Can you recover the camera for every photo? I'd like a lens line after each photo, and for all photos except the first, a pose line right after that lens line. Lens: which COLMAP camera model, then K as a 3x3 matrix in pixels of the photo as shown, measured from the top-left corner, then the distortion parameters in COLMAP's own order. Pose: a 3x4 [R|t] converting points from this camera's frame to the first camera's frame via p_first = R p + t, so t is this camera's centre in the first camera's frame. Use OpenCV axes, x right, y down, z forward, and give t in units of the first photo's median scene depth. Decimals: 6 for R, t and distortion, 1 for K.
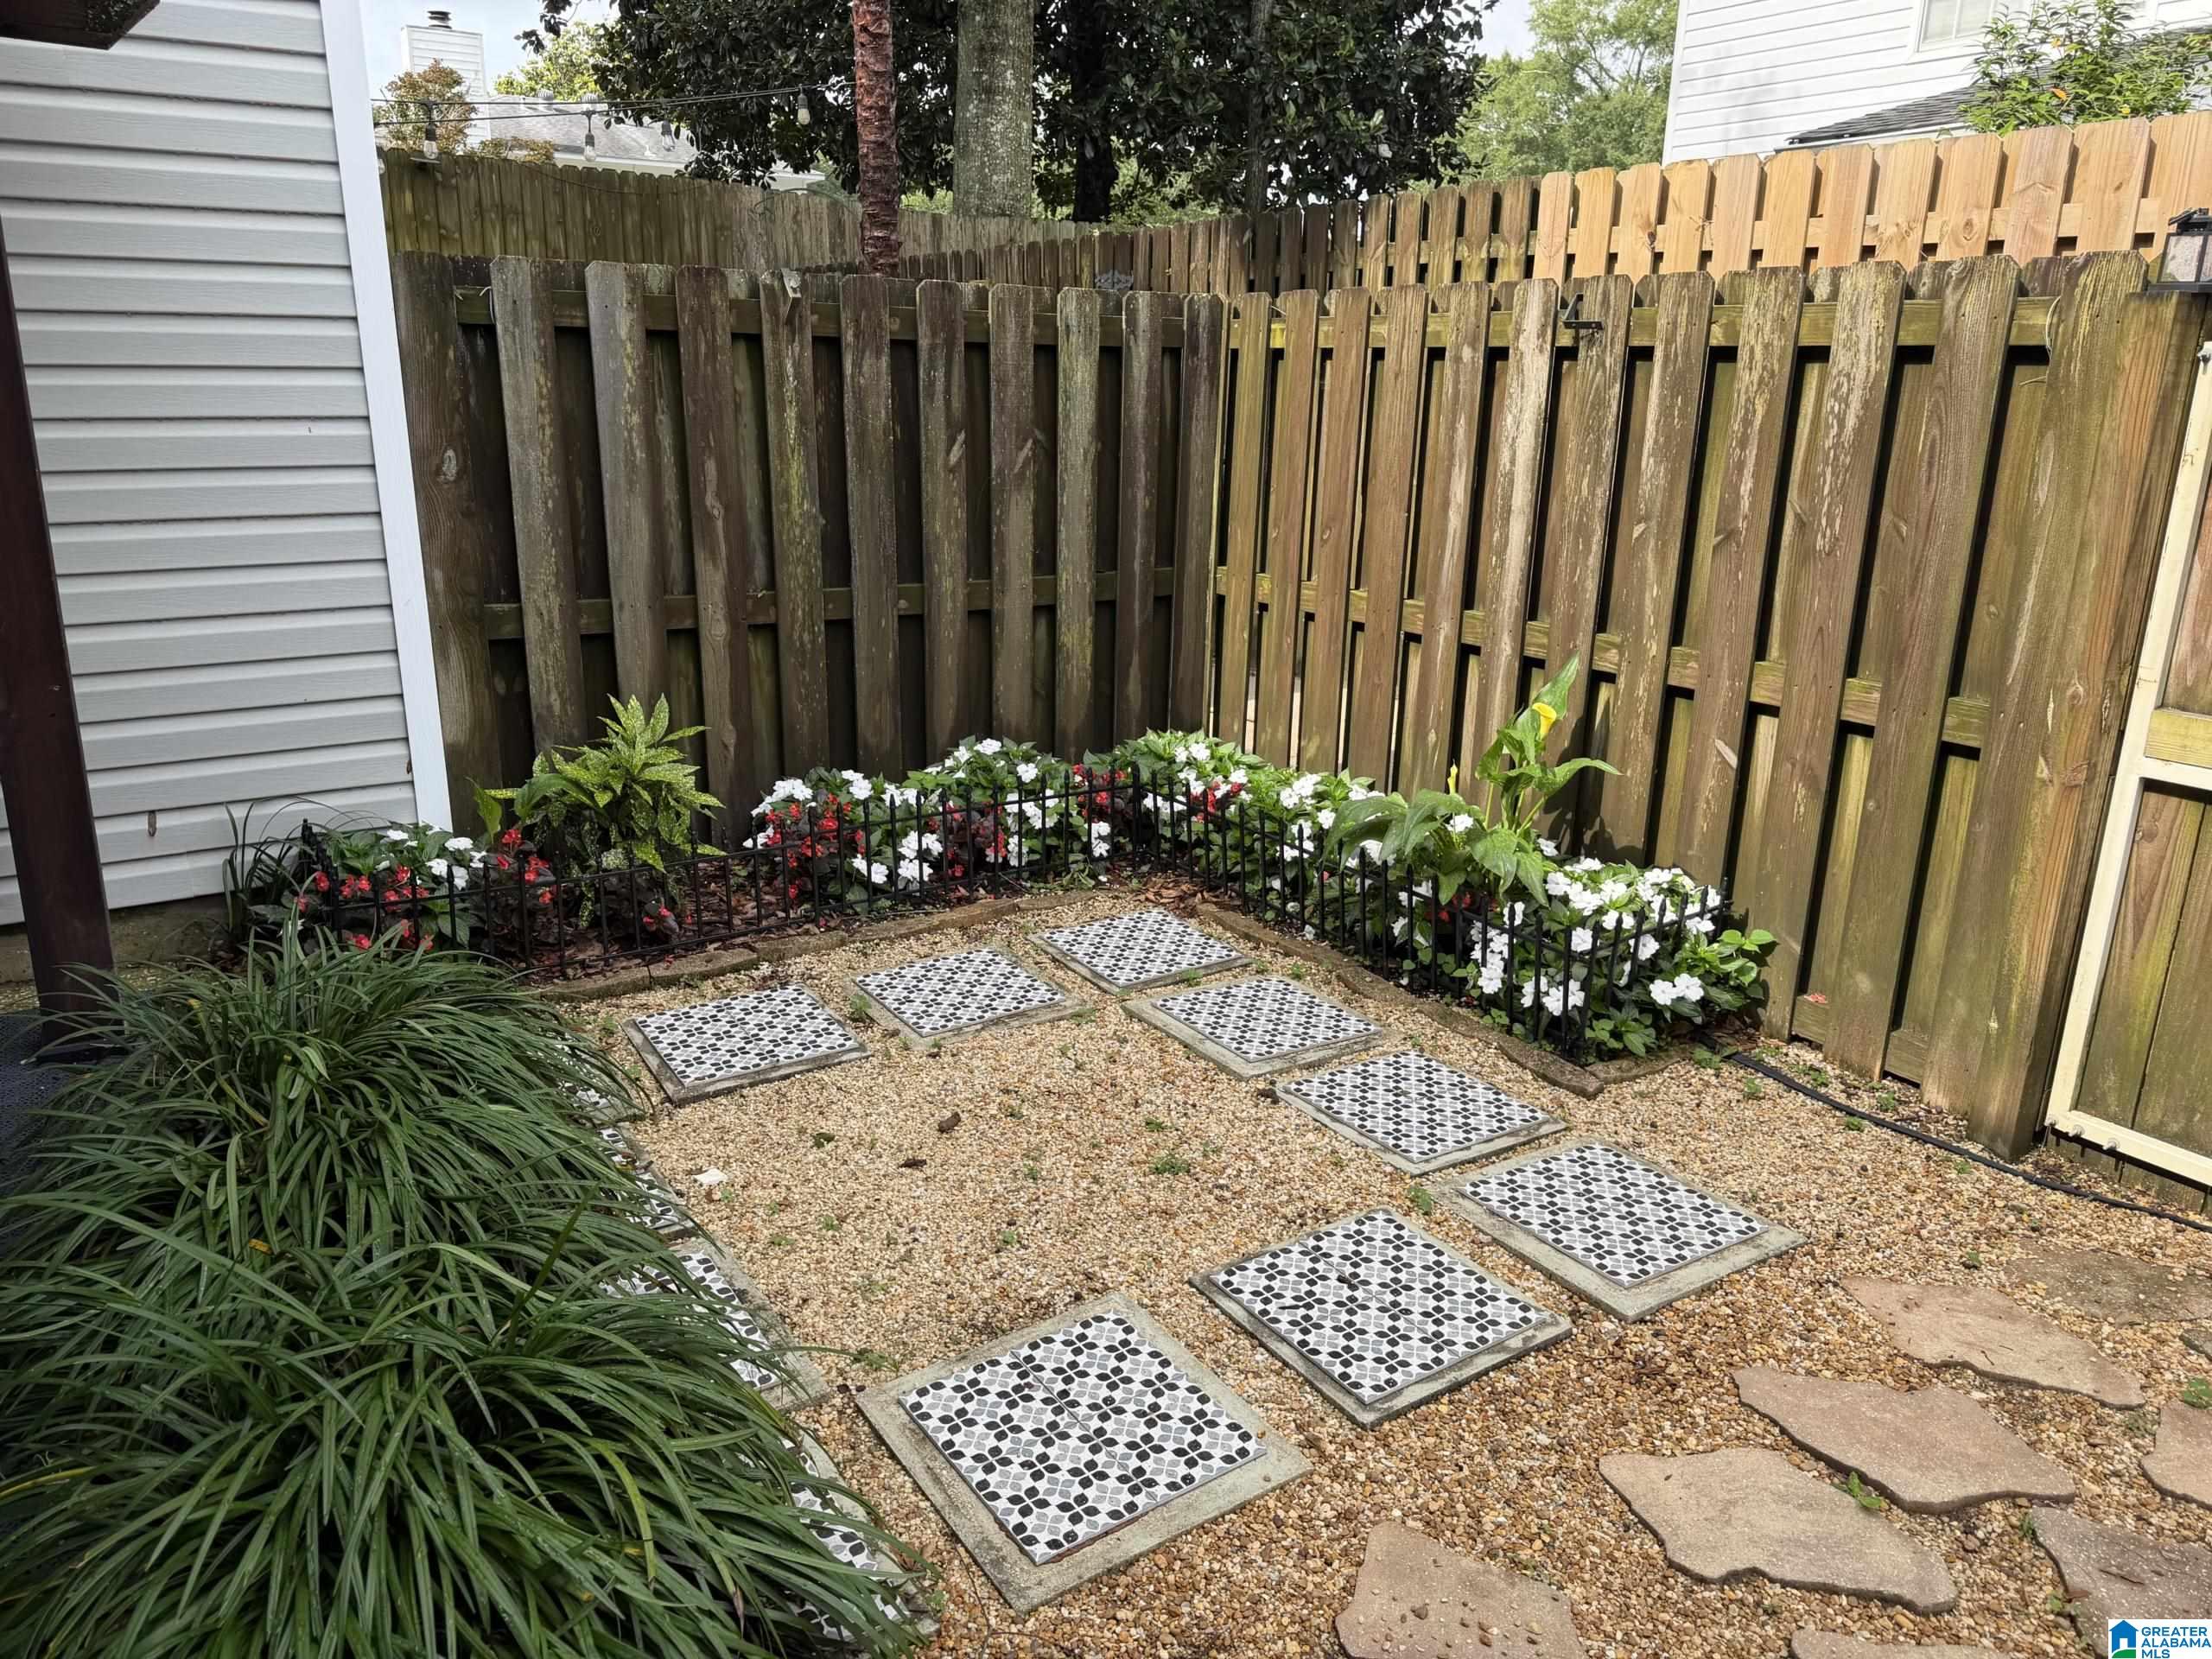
lens RADIAL K [[1559.3, 0, 1098.4], [0, 1559.3, 800.8], [0, 0, 1]] dist [0.125108, -0.203796]
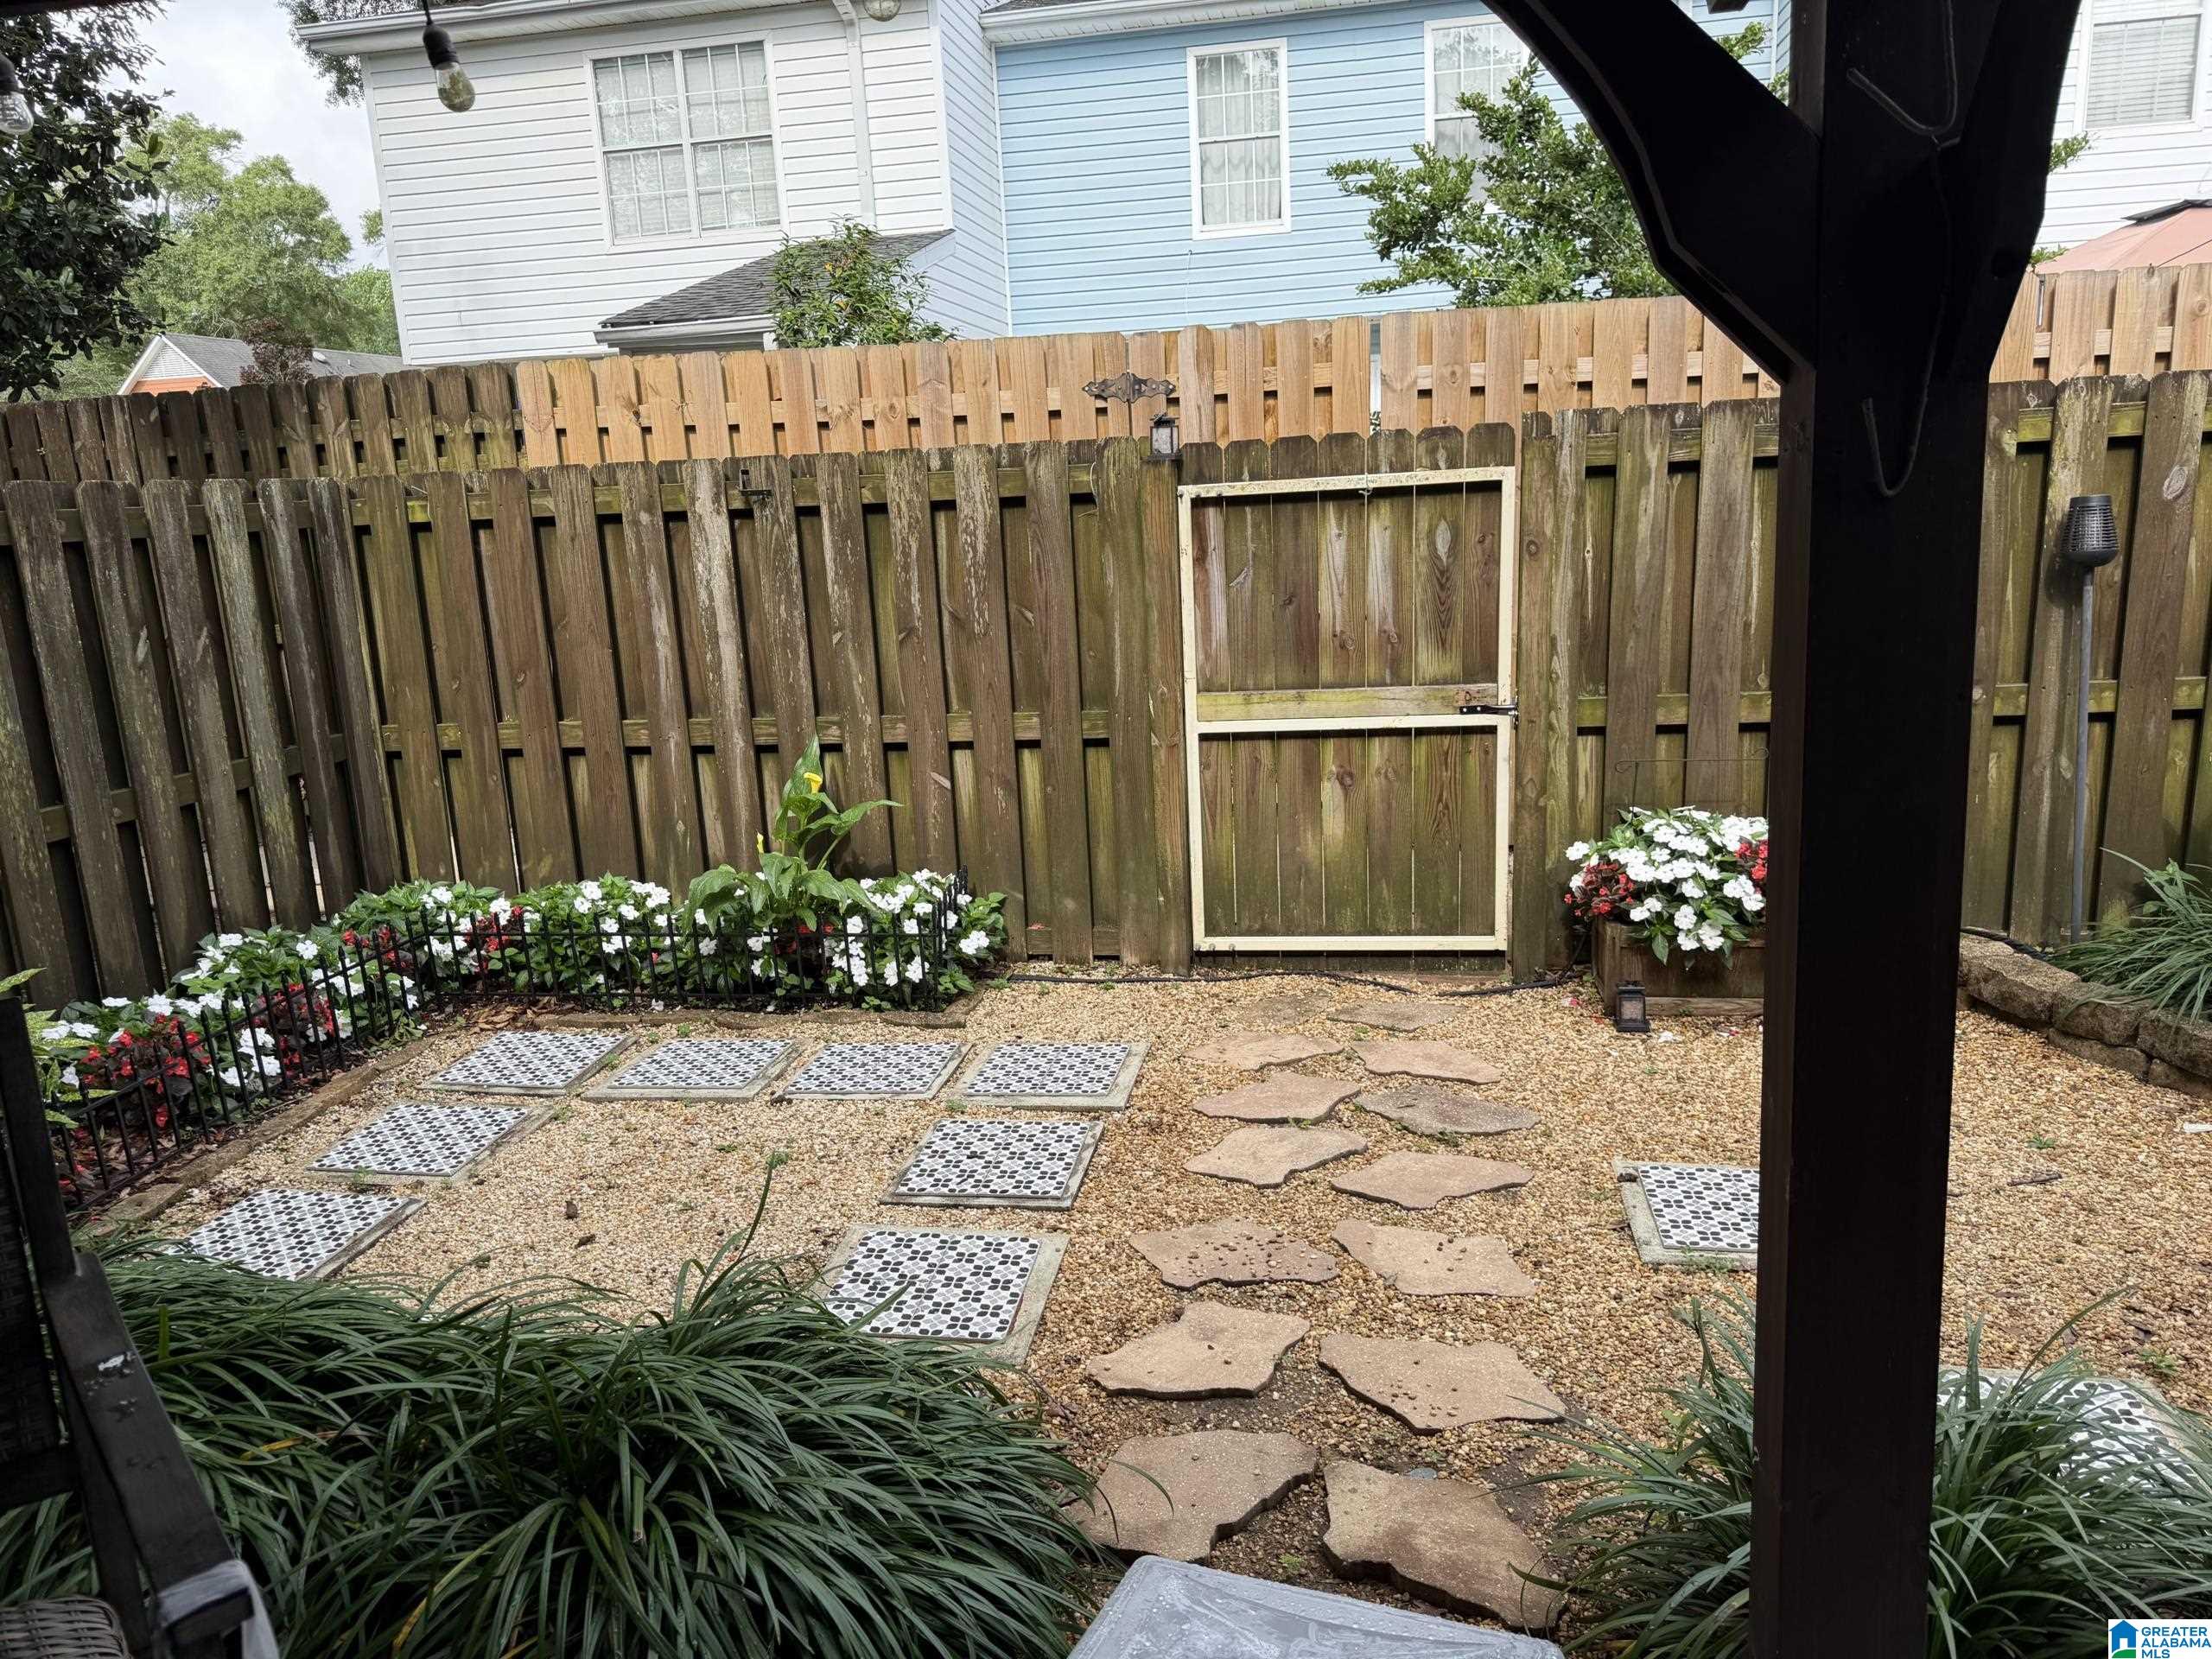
lens RADIAL K [[1551.7, 0, 1106.0], [0, 1551.7, 829.5], [0, 0, 1]] dist [0.052055, -0.061913]
pose [[0.680491, -0.207977, 0.702622, -0.506129], [0.252033, 0.966803, 0.042081, -0.008852], [-0.688049, 0.148448, 0.710318, -0.095248]]
